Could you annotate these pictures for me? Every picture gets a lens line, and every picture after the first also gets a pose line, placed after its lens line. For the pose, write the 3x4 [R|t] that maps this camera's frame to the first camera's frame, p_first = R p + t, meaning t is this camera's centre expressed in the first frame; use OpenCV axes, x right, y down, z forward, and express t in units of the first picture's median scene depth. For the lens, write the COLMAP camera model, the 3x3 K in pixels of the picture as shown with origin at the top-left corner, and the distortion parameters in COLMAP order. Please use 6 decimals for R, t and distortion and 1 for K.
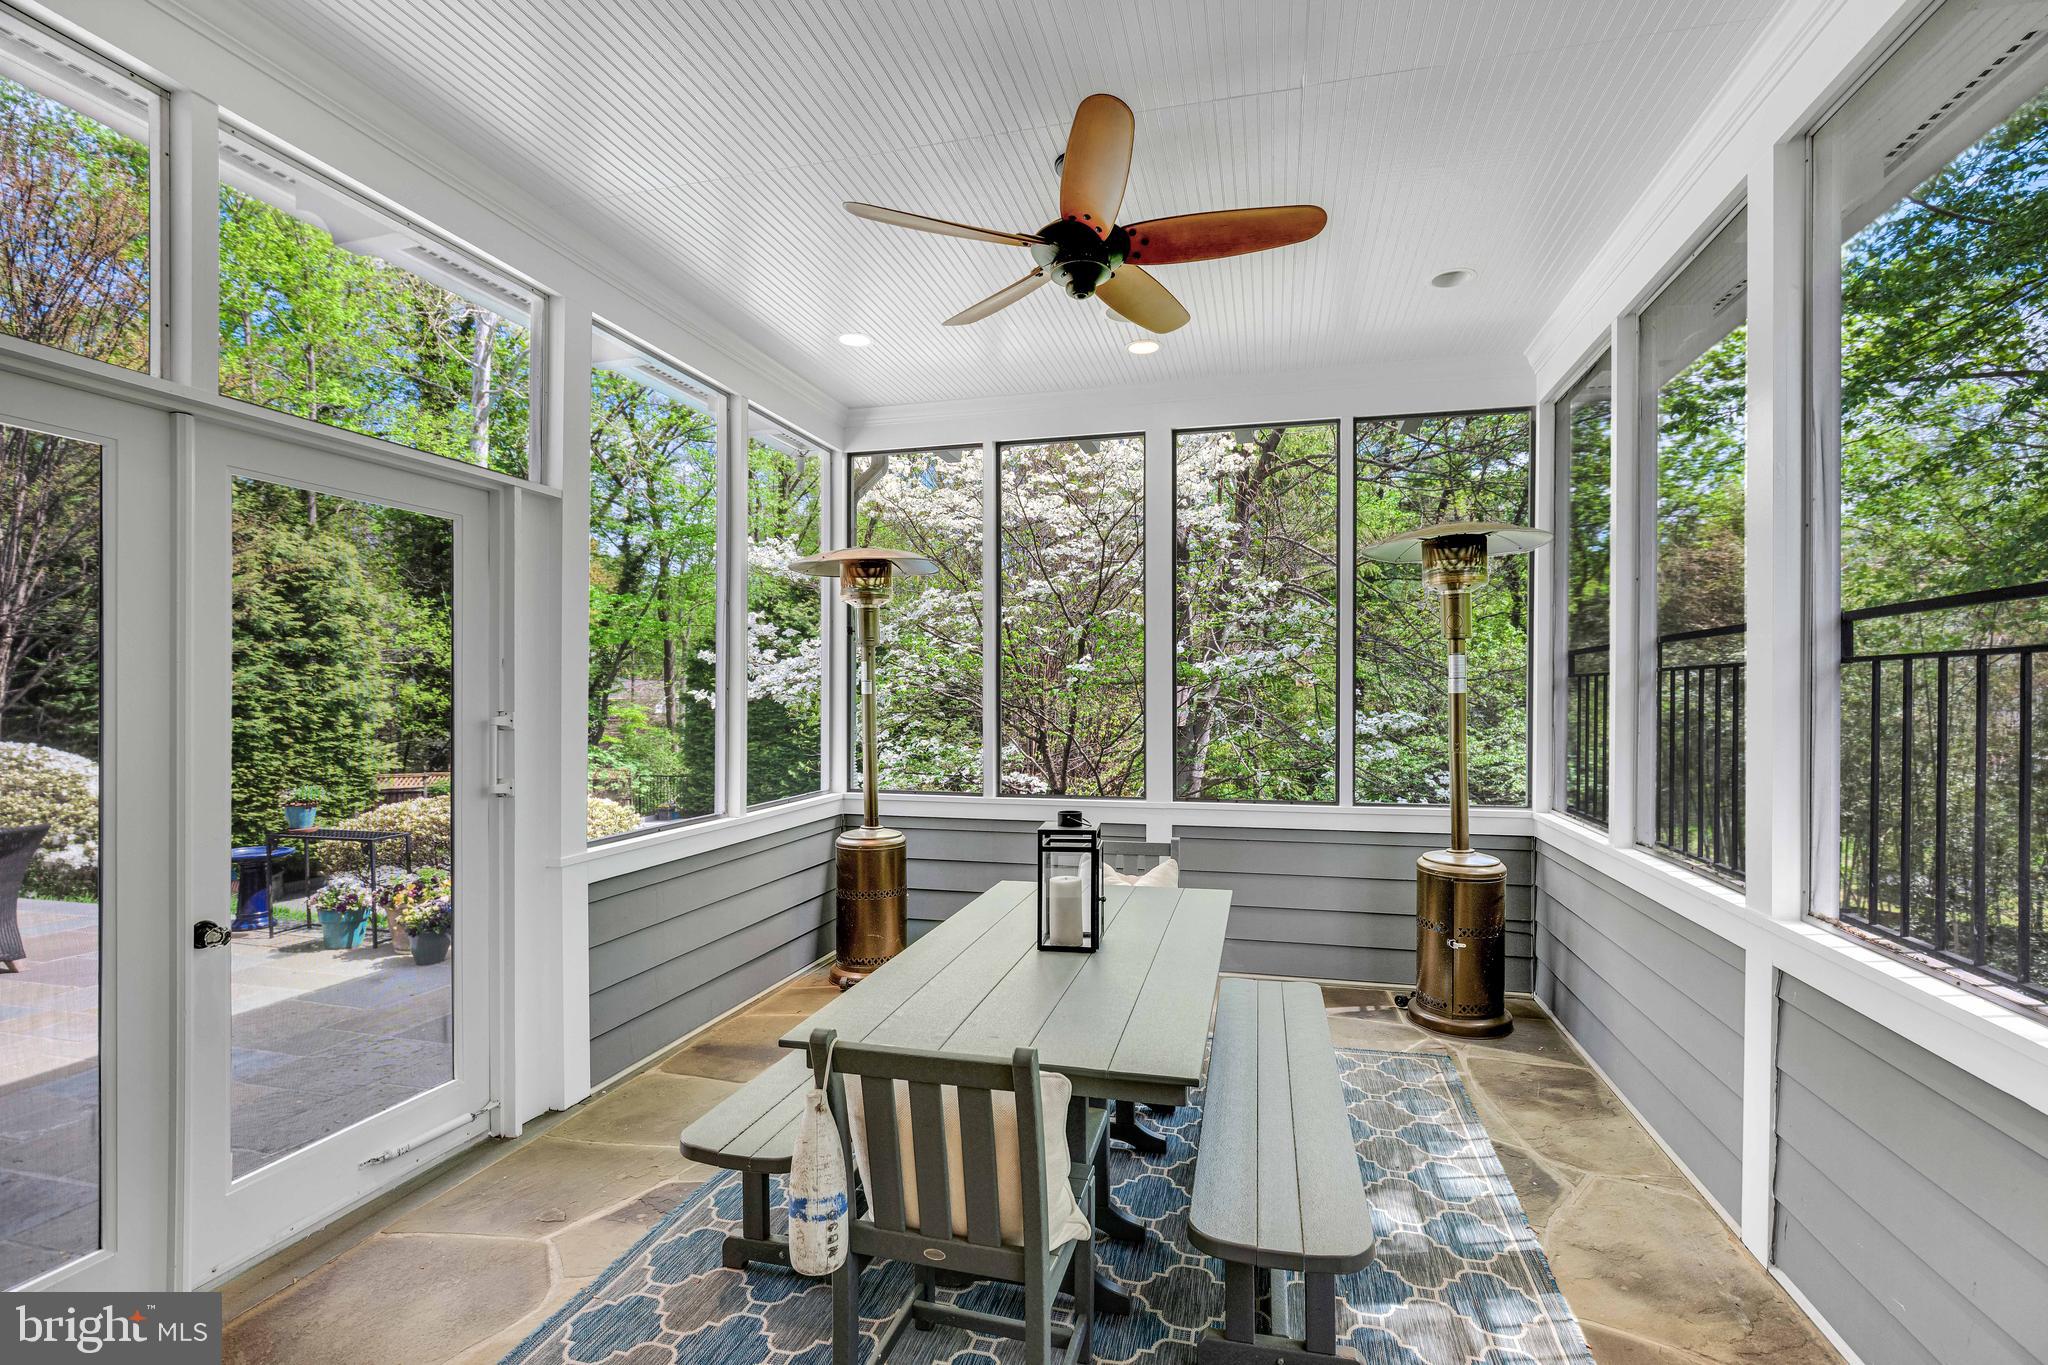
lens RADIAL K [[934.1, 0, 1071.6], [0, 934.1, 726.9], [0, 0, 1]] dist [-0.011139, -0.000473]
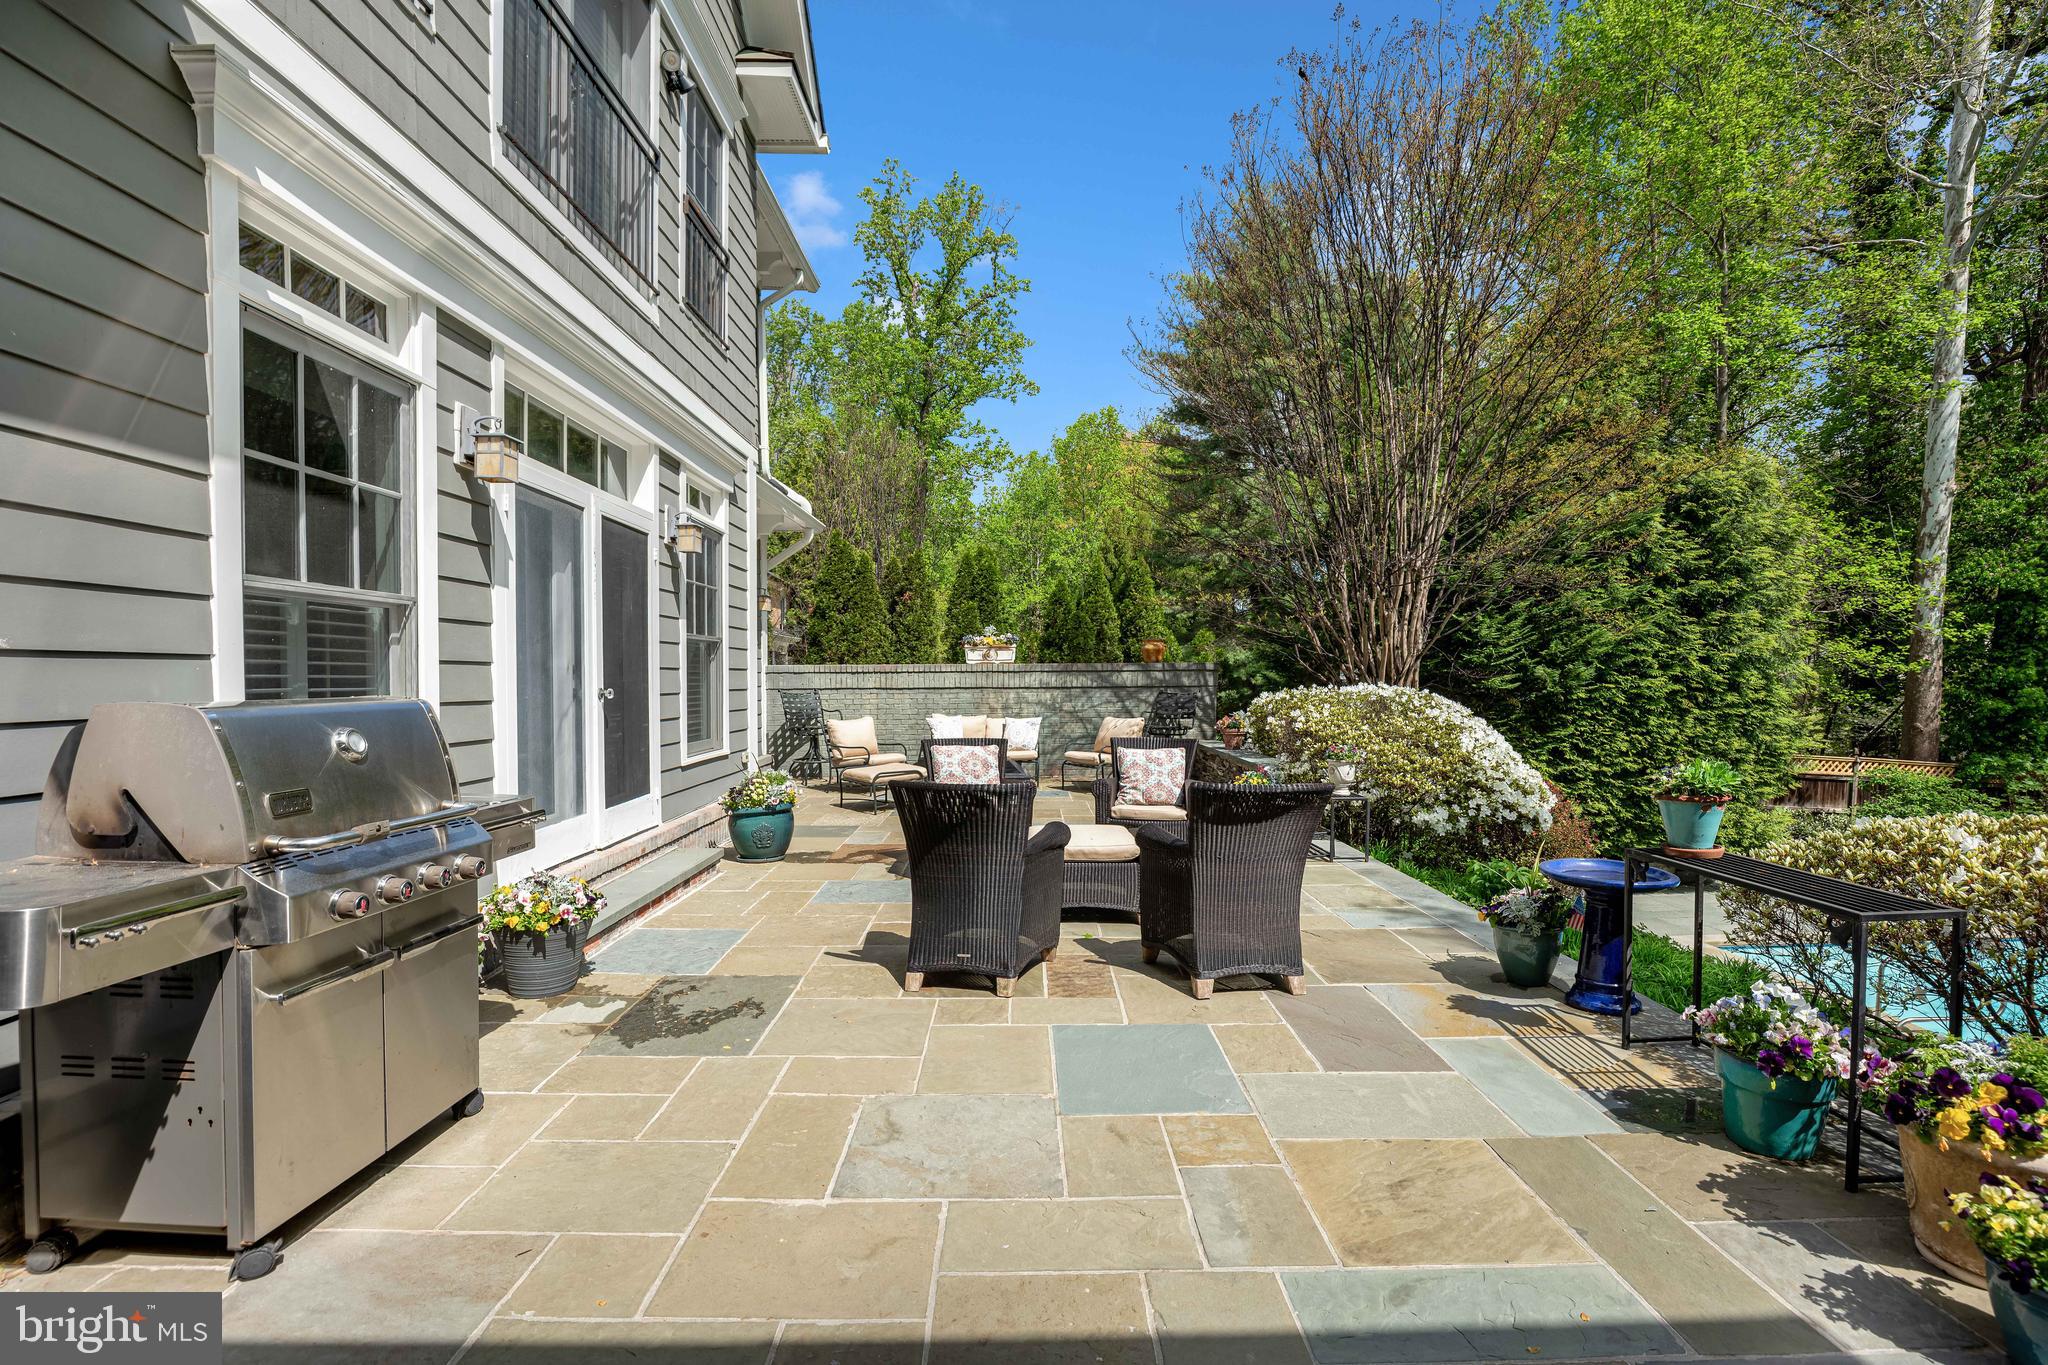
lens RADIAL K [[934.1, 0, 1037.6], [0, 934.1, 694.0], [0, 0, 1]] dist [-0.011139, -0.000473]
pose [[0.251454, 0.016779, -0.967724, -0.184466], [-0.029497, 0.999518, 0.009666, 0.014414], [0.967420, 0.026114, 0.251828, 0.224271]]
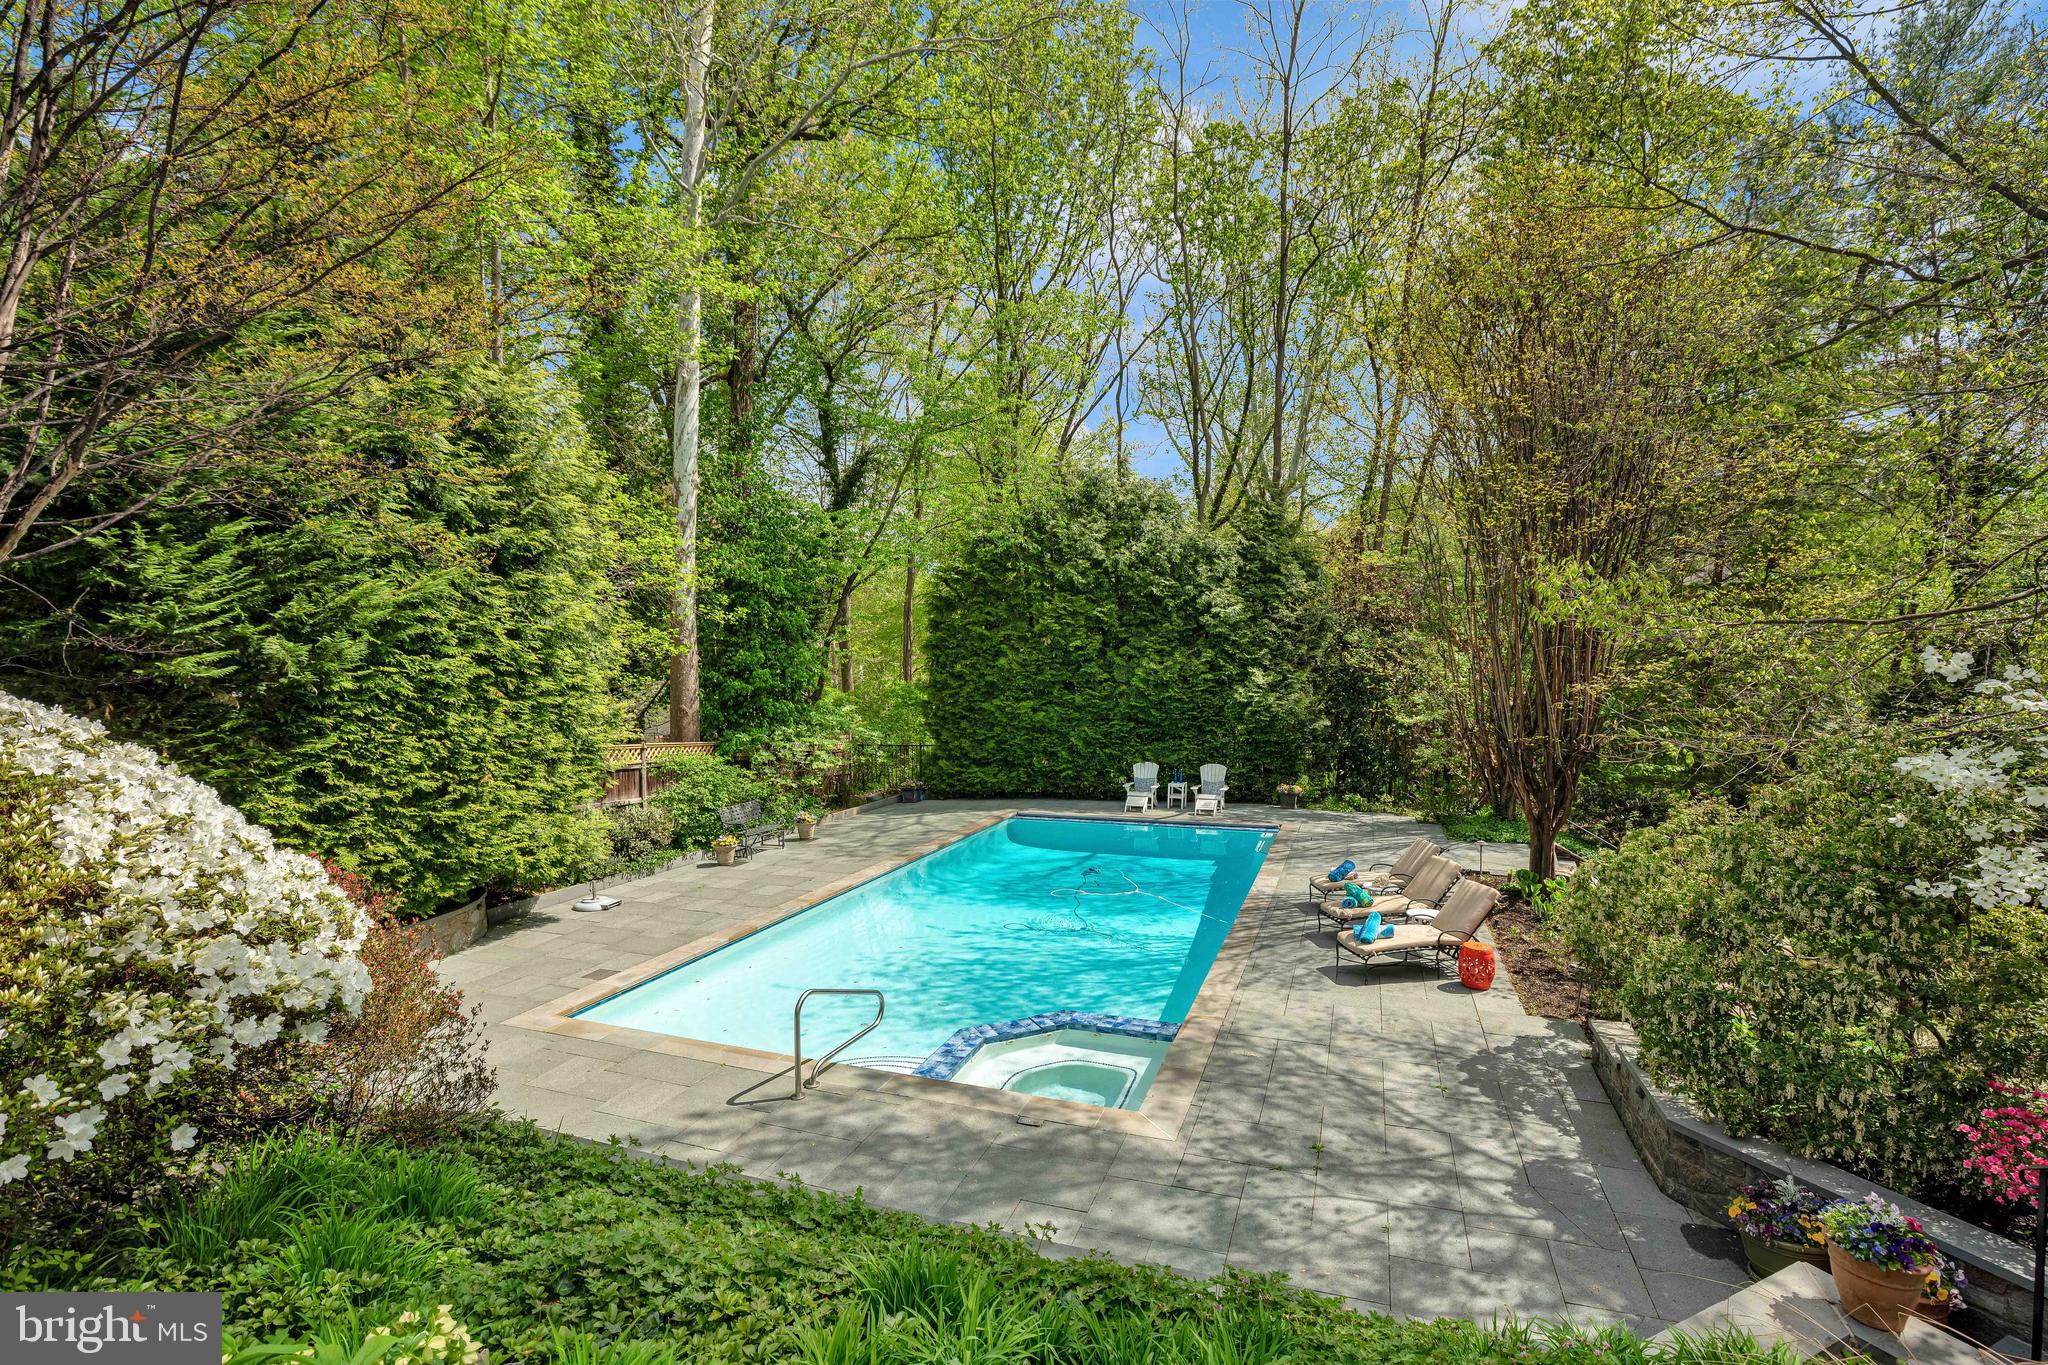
lens RADIAL K [[934.1, 0, 1016.3], [0, 934.1, 731.4], [0, 0, 1]] dist [-0.011139, -0.000473]
pose [[0.991249, -0.001062, -0.132003, -0.414633], [0.006603, 0.999115, 0.041548, 0.016198], [0.131842, -0.042056, 0.990378, 0.424758]]
